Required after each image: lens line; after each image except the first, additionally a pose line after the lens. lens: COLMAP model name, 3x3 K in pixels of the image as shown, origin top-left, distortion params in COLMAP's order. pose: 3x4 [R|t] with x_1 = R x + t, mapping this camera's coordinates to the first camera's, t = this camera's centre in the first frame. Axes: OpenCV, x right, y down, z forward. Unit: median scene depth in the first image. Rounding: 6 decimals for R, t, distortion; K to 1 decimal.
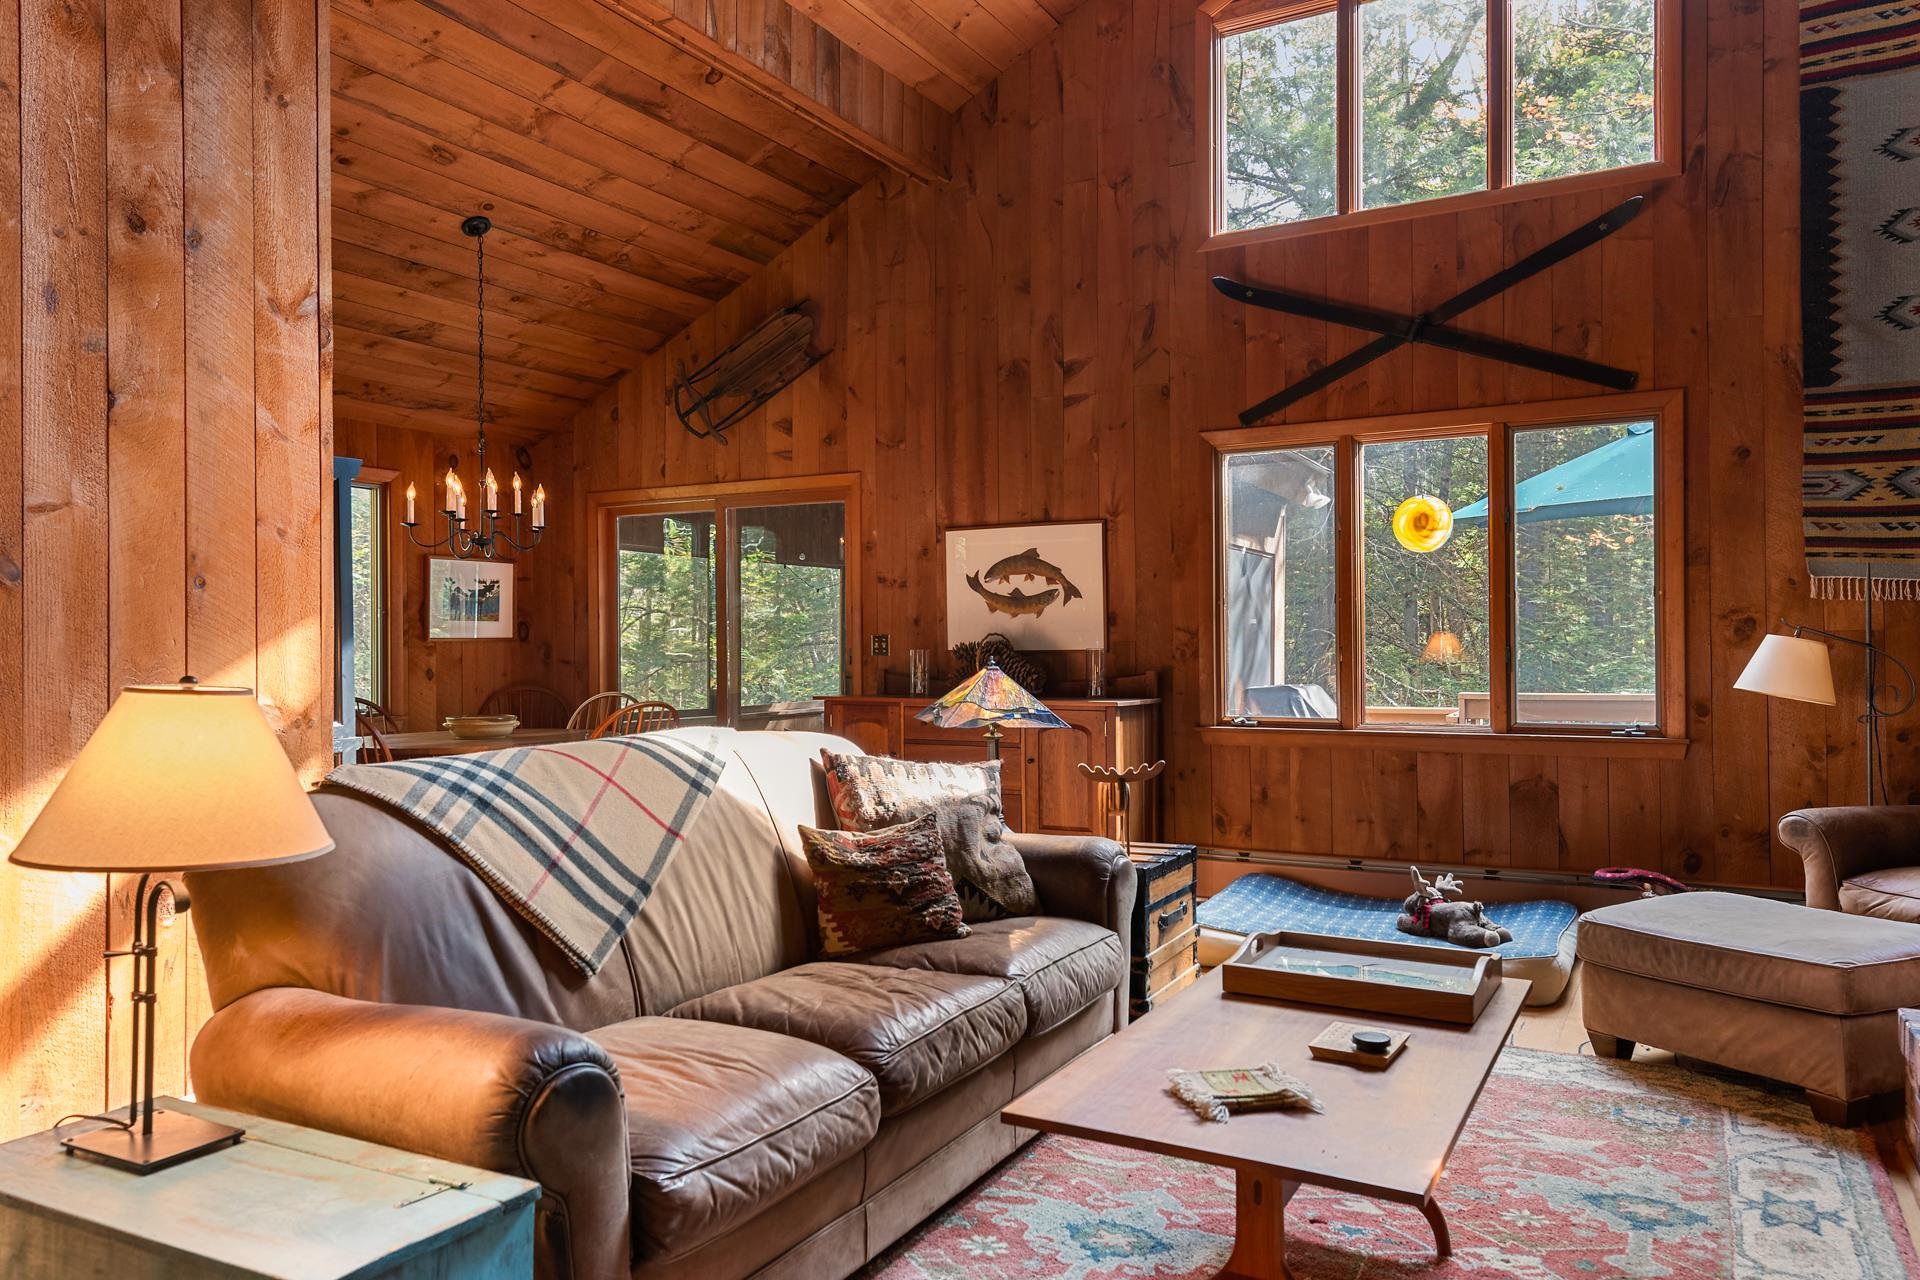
lens RADIAL K [[1320.0, 0, 961.4], [0, 1320.0, 633.7], [0, 0, 1]] dist [0.022129, 0.001148]
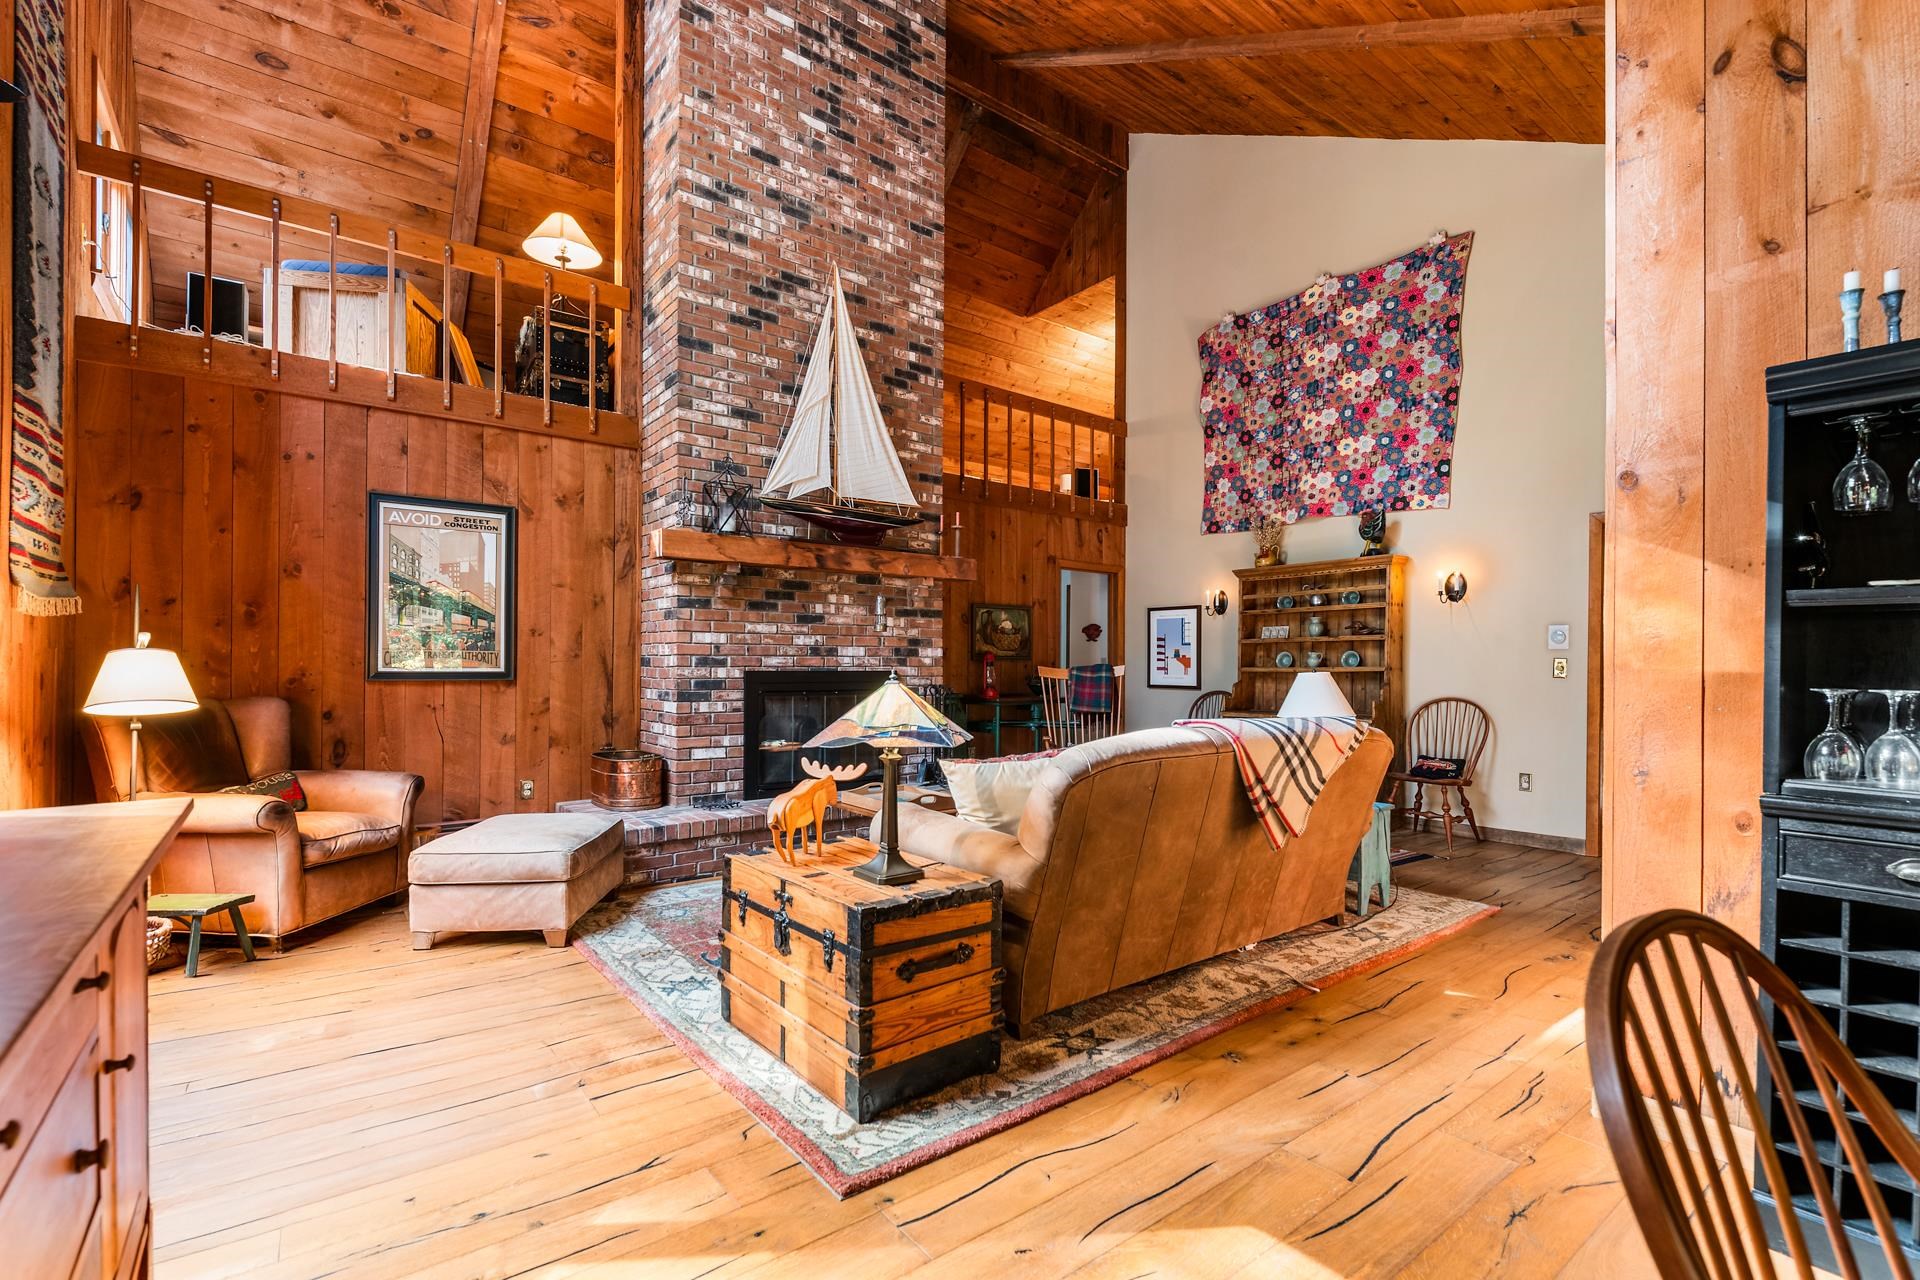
lens RADIAL K [[851.6, 0, 964.2], [0, 851.6, 663.8], [0, 0, 1]] dist [0.002956, -0.000568]
pose [[-0.924500, 0.000938, 0.381180, -0.179363], [-0.003599, 0.999931, -0.011189, 0.014598], [-0.381164, -0.011716, -0.924433, 1.113627]]
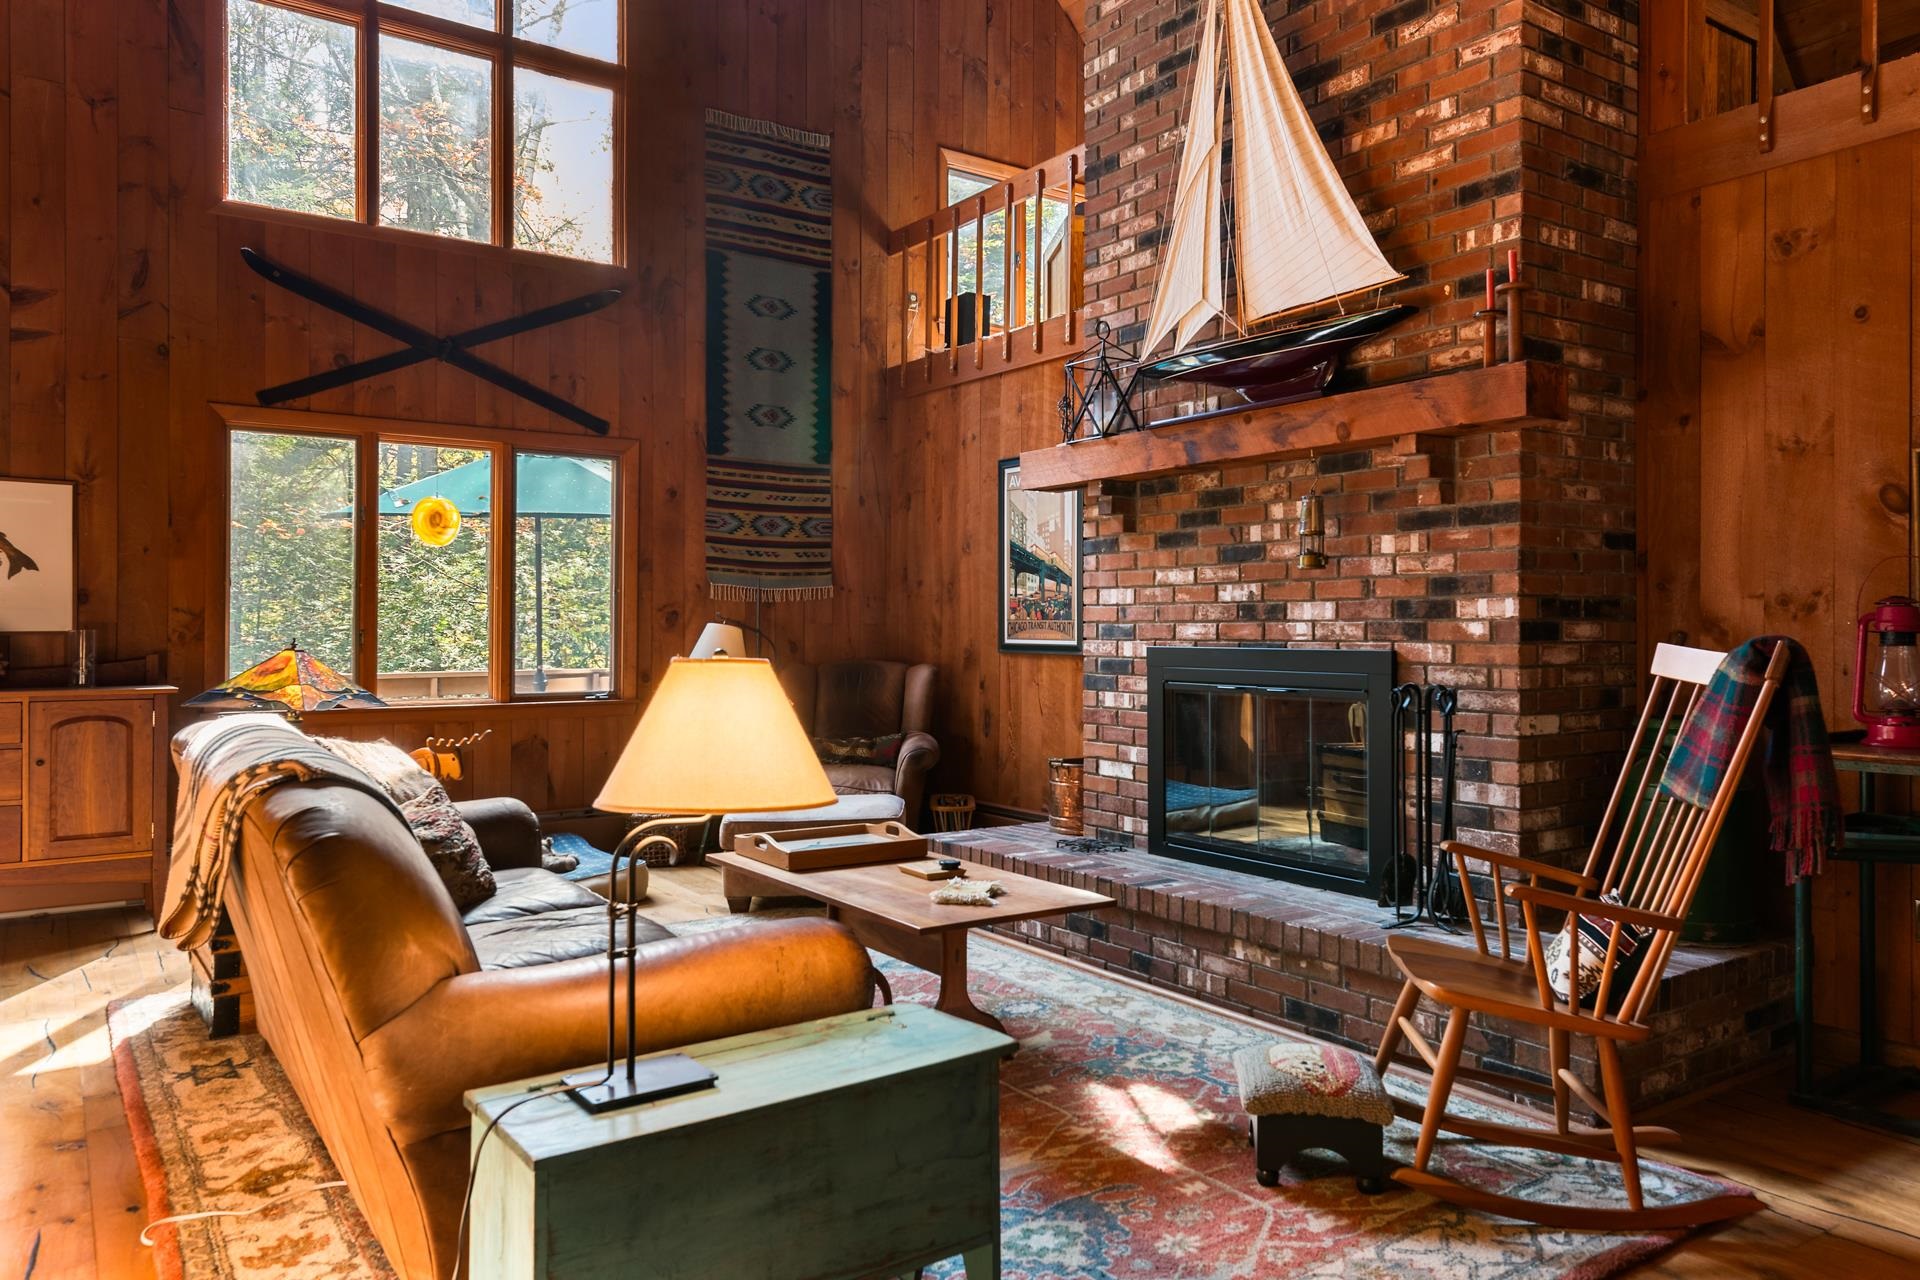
lens RADIAL K [[1325.6, 0, 966.7], [0, 1325.6, 623.2], [0, 0, 1]] dist [0.022427, 0.000612]
pose [[0.437190, 0.011056, 0.899301, -0.467101], [-0.013683, 0.999890, -0.005640, 0.004004], [-0.899265, -0.009840, 0.437294, 0.095073]]
